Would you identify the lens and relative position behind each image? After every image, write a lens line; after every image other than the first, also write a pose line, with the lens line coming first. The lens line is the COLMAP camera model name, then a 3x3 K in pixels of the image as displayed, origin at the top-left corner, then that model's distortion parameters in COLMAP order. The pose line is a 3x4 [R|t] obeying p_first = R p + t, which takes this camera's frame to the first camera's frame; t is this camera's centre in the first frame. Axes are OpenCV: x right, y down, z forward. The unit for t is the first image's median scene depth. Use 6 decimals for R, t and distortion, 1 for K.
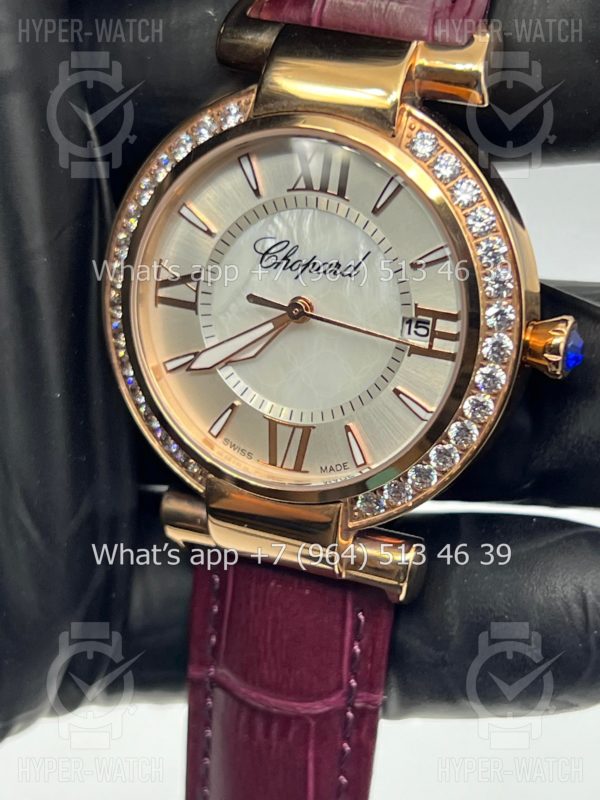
lens RADIAL K [[1820.3, 0, 287.4], [0, 1820.3, 416.3], [0, 0, 1]] dist [0.343790, 0.000000]
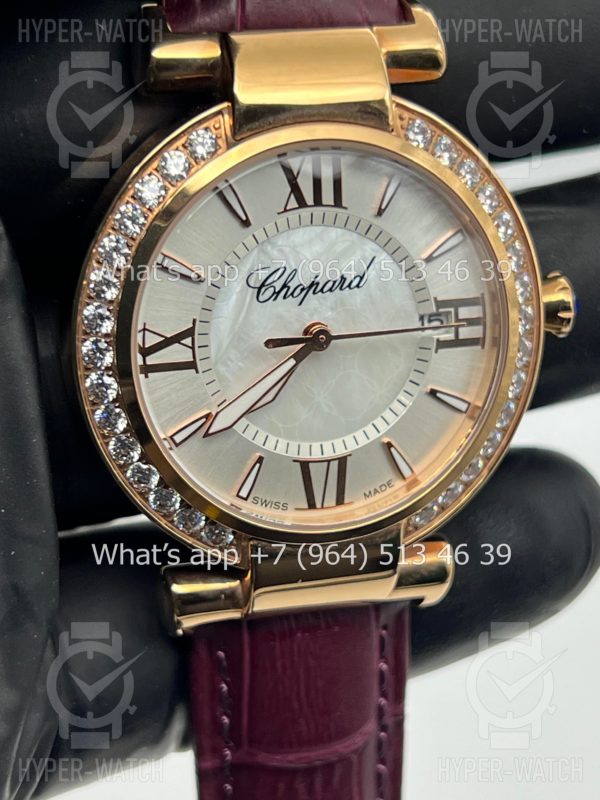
lens RADIAL K [[1820.3, 0, 309.8], [0, 1820.3, 427.9], [0, 0, 1]] dist [0.343790, 0.000000]
pose [[0.767462, -0.280729, 0.576362, -0.537553], [0.263002, 0.957761, 0.116293, -0.121501], [-0.584664, 0.062333, 0.808877, 0.258950]]
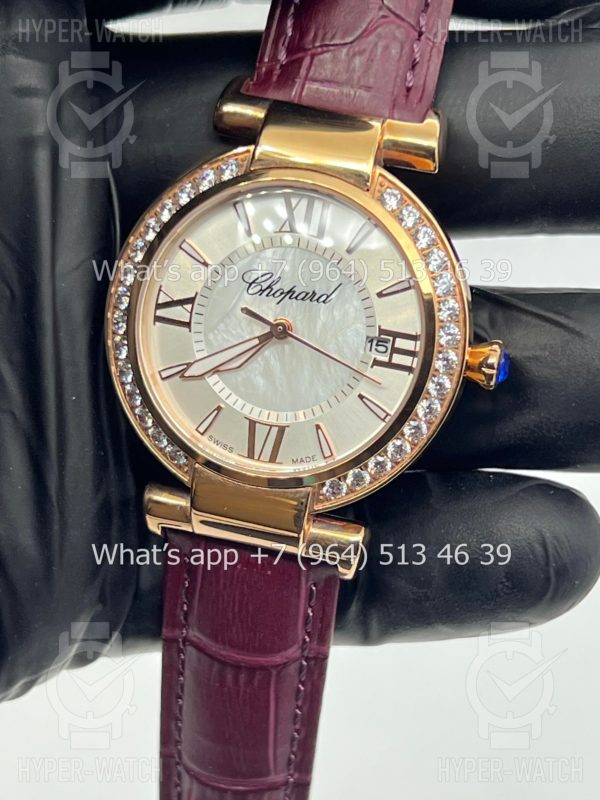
lens RADIAL K [[1820.3, 0, 274.8], [0, 1820.3, 418.9], [0, 0, 1]] dist [0.343790, 0.000000]
pose [[0.983088, 0.034842, 0.179788, -0.214241], [-0.019350, 0.996002, -0.087212, 0.108062], [-0.182108, 0.082259, 0.979832, -0.191390]]
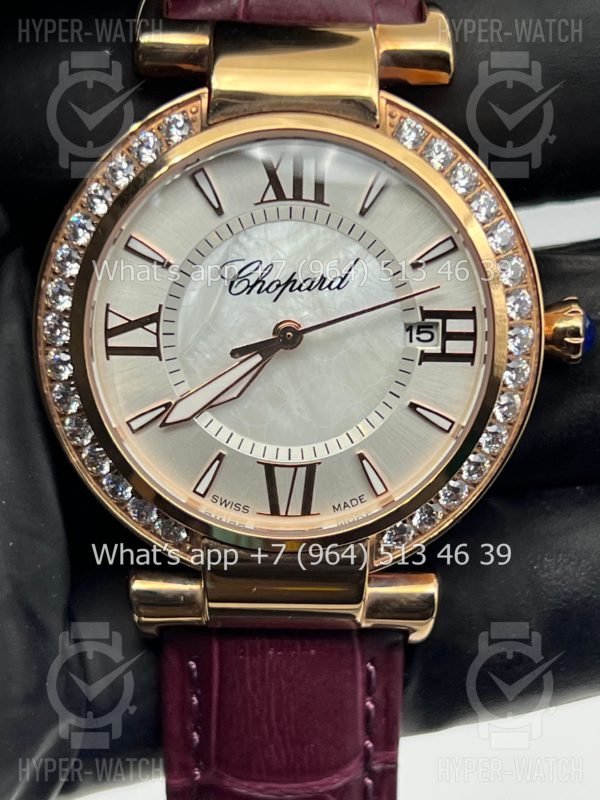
lens RADIAL K [[1820.3, 0, 311.7], [0, 1820.3, 410.7], [0, 0, 1]] dist [0.343790, 0.000000]
pose [[0.914923, -0.158079, 0.371384, -0.317484], [0.179740, 0.983416, -0.024209, 0.001838], [-0.361398, 0.088903, 0.928164, 0.173014]]
